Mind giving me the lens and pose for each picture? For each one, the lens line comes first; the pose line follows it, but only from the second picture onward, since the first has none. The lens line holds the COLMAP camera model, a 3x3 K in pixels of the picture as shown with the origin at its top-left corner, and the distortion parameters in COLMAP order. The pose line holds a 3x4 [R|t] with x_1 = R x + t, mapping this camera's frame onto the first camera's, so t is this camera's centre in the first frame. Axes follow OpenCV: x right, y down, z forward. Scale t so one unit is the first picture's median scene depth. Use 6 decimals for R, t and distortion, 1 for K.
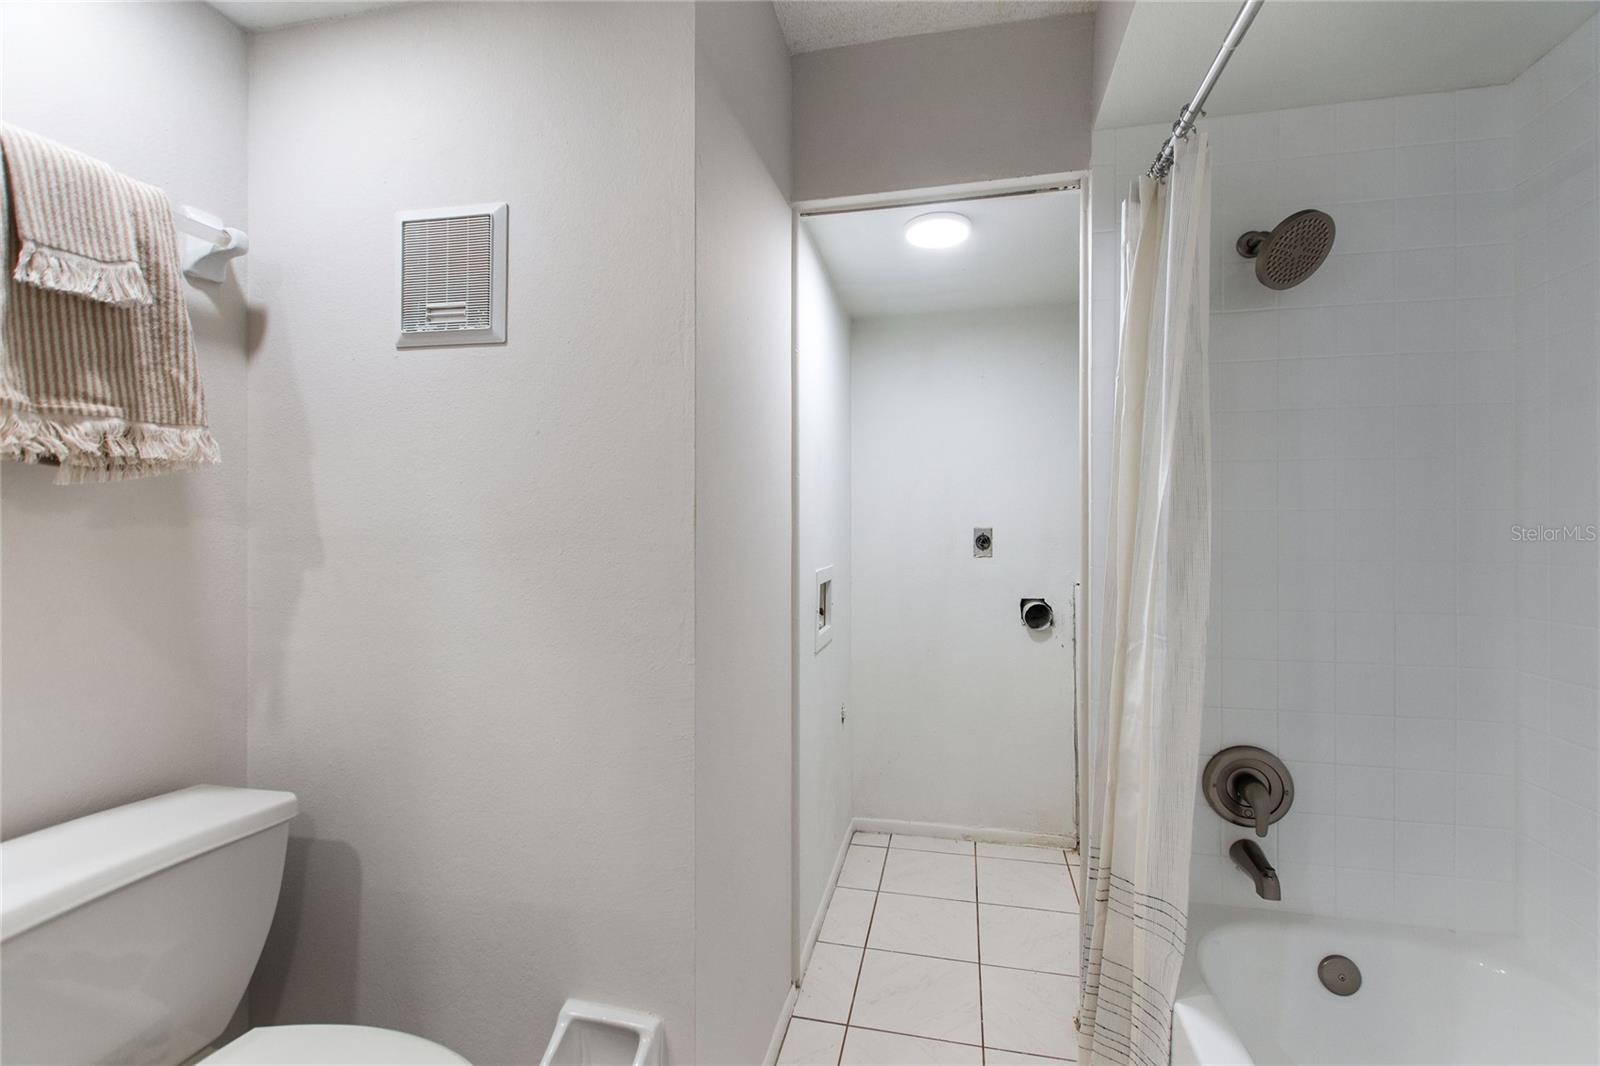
lens RADIAL K [[696.9, 0, 808.4], [0, 696.9, 531.8], [0, 0, 1]] dist [0.000065, -0.000362]
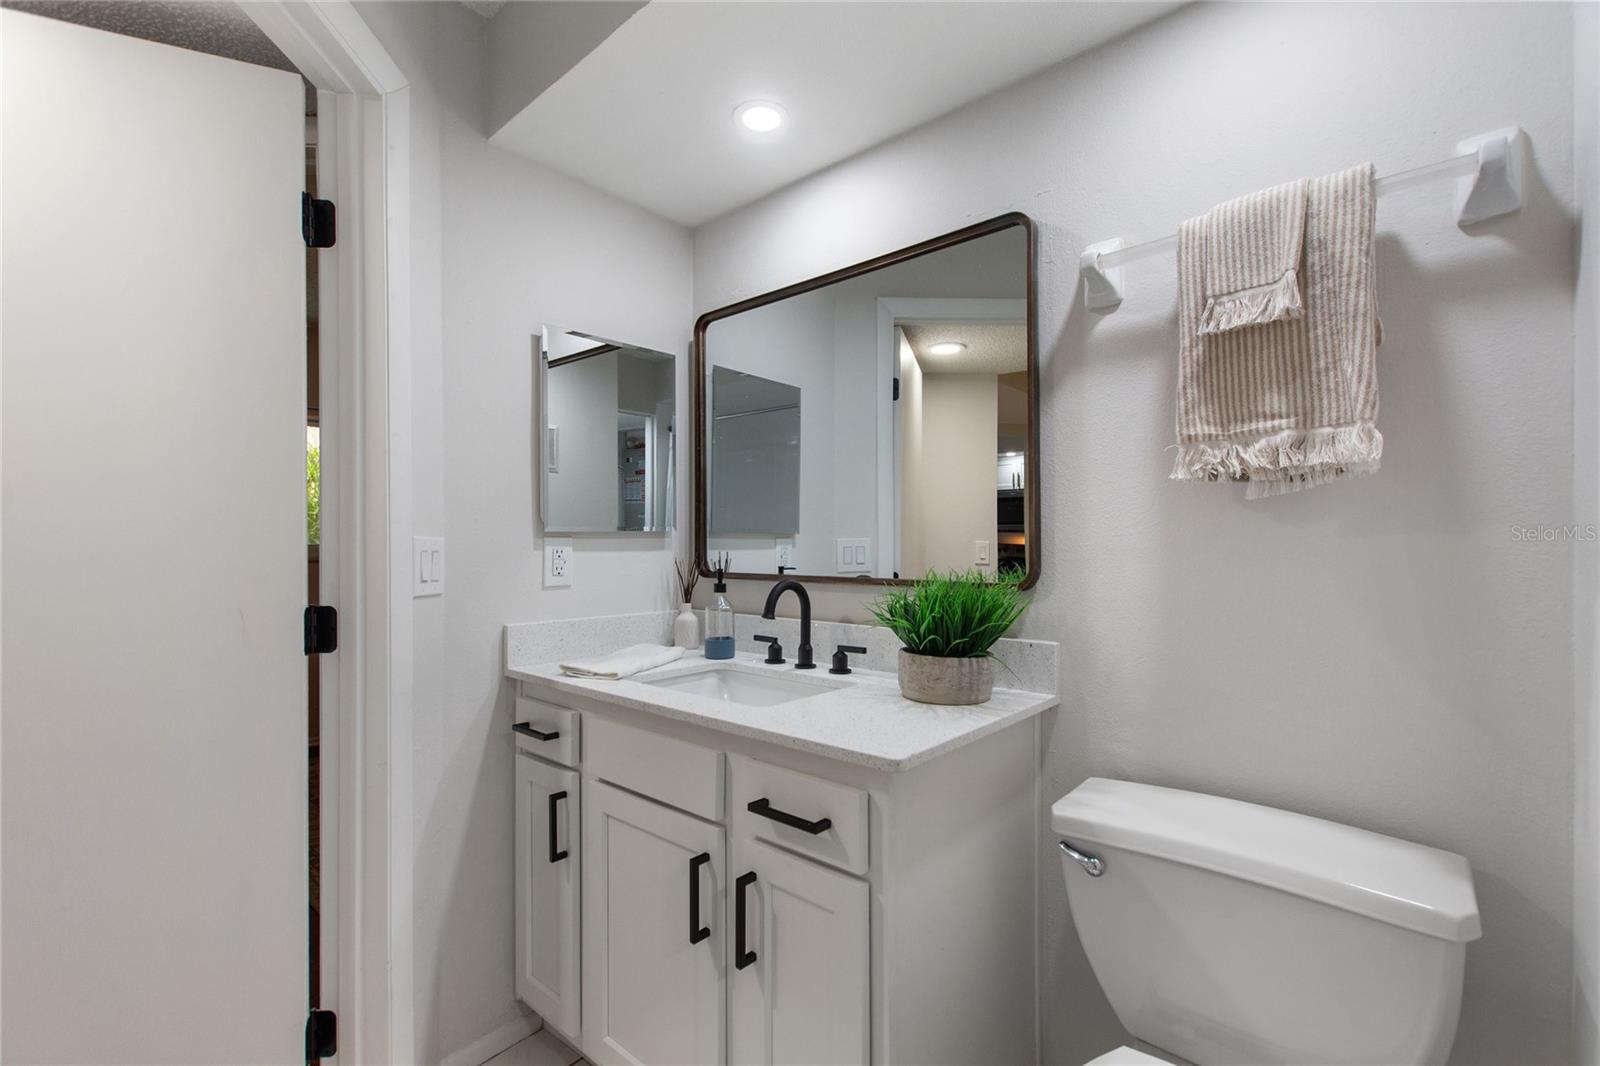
lens RADIAL K [[696.9, 0, 808.4], [0, 696.9, 531.8], [0, 0, 1]] dist [0.000065, -0.000362]
pose [[-0.475181, -0.003946, -0.879879, 0.232701], [0.006700, 0.999945, -0.008103, -0.010575], [0.879862, -0.009746, -0.475129, 0.865148]]
